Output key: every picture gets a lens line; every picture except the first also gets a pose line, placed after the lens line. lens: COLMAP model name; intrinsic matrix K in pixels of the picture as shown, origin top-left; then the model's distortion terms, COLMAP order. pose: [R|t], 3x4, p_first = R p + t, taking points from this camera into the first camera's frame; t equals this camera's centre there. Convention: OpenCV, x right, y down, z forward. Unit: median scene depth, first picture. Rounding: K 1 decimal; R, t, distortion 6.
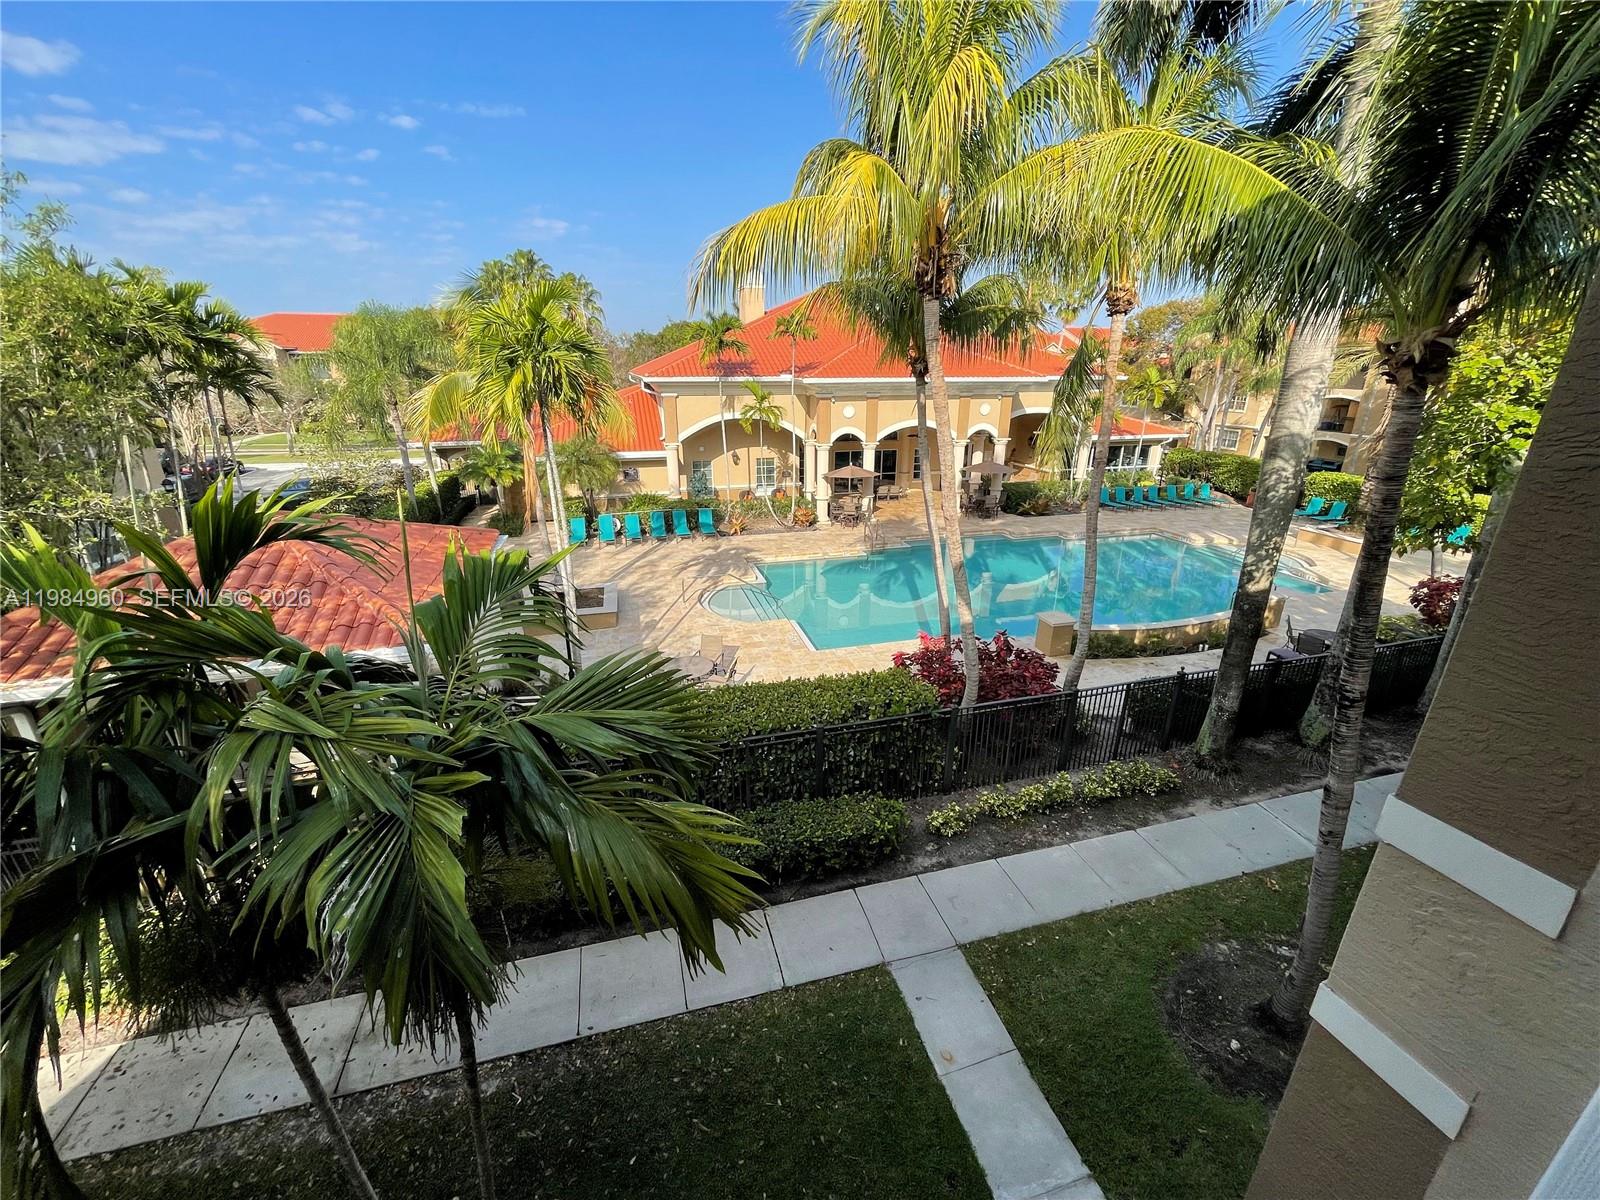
lens RADIAL K [[642.2, 0, 797.5], [0, 642.2, 596.3], [0, 0, 1]] dist [-0.007556, -0.000041]
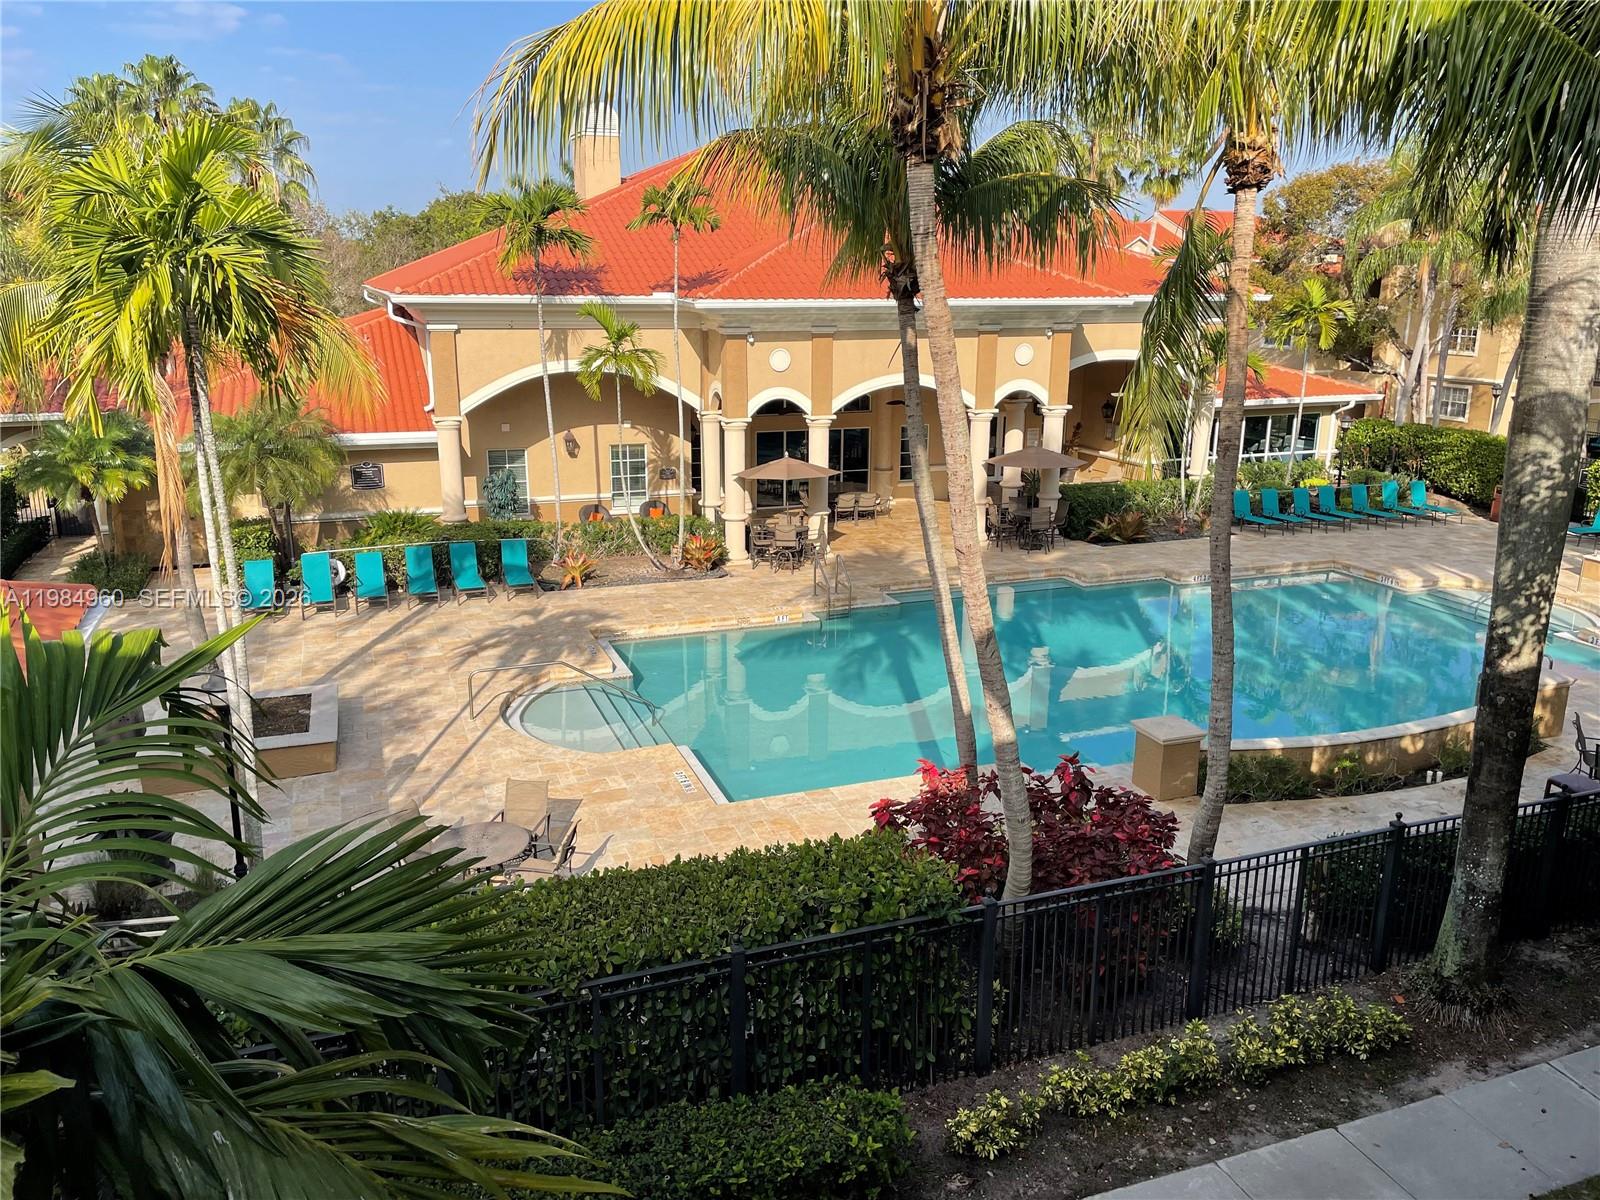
lens RADIAL K [[1200.7, 0, 797.4], [0, 1200.7, 586.6], [0, 0, 1]] dist [0.079290, -0.102226]
pose [[0.995901, -0.017762, 0.088690, 0.000920], [0.025949, 0.995418, -0.092030, 0.000125], [-0.086649, 0.093954, 0.991799, -0.003778]]
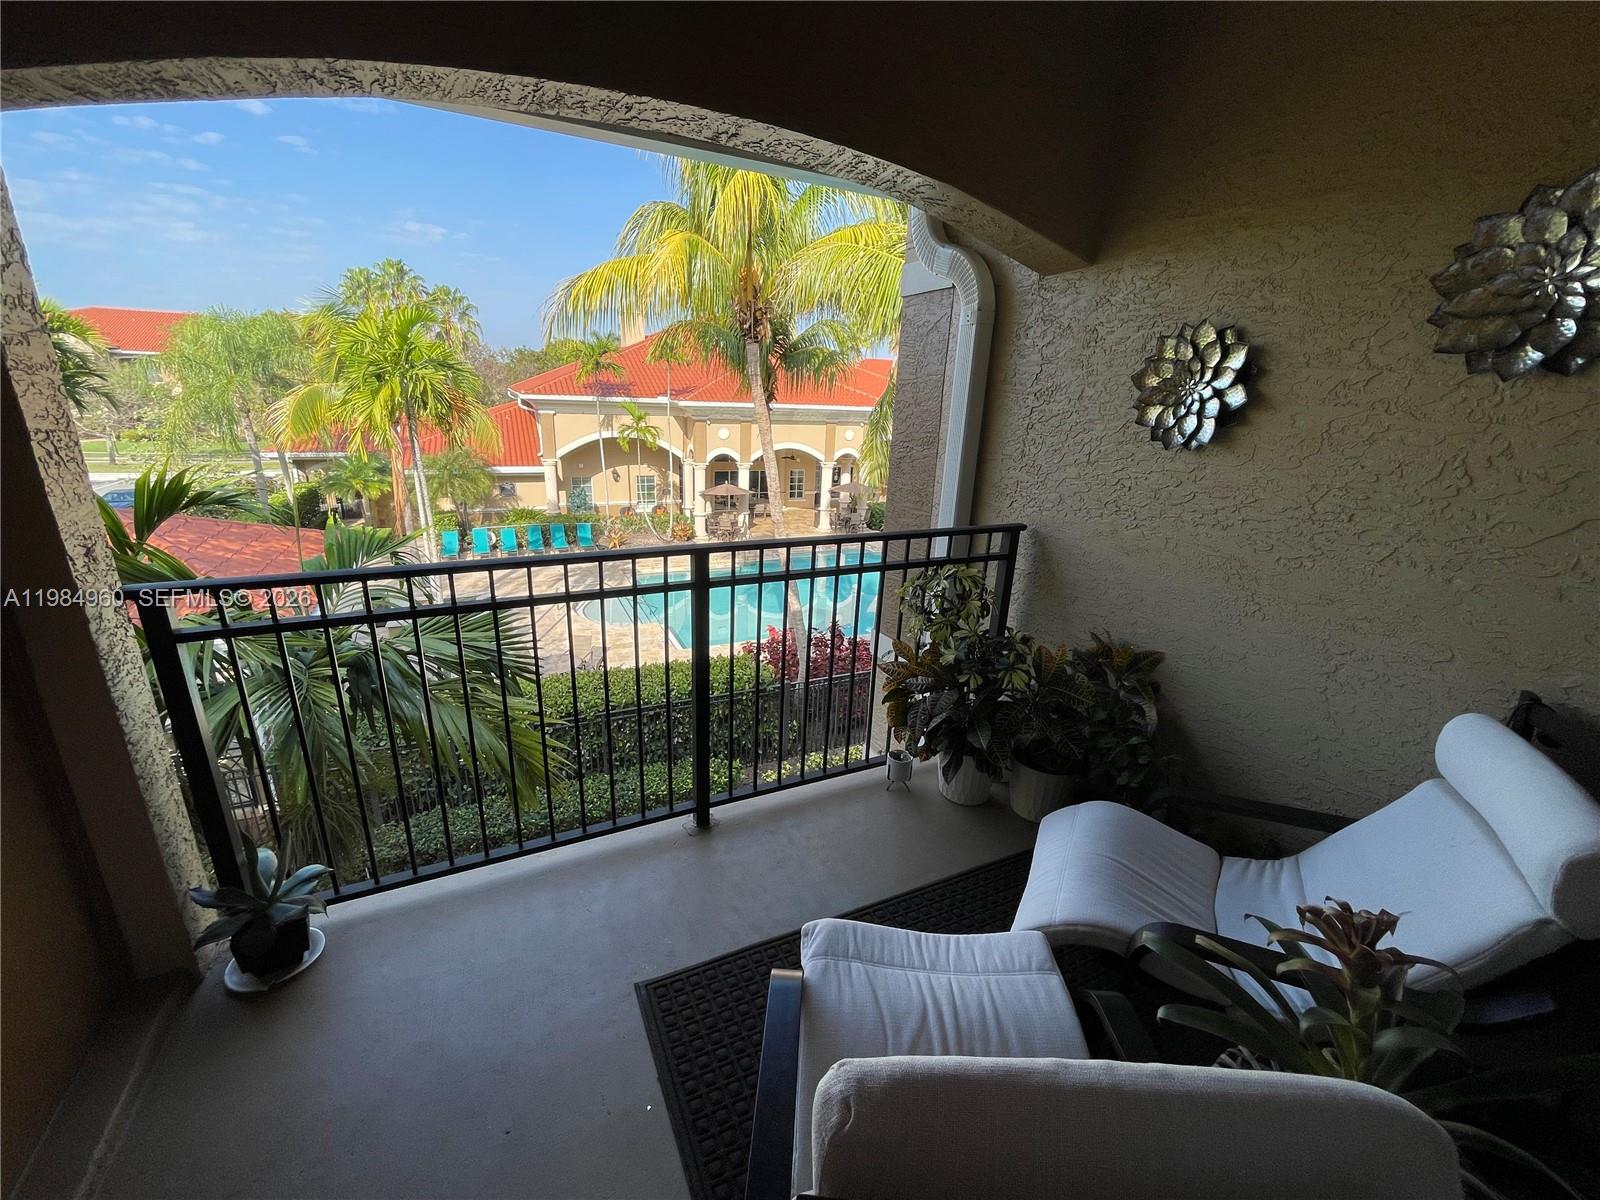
lens RADIAL K [[642.2, 0, 796.7], [0, 642.2, 596.0], [0, 0, 1]] dist [-0.007556, -0.000041]
pose [[0.987113, -0.011459, 0.159616, 0.051704], [0.016822, 0.999337, -0.032290, 0.035589], [-0.159140, 0.034559, 0.986651, -0.117667]]
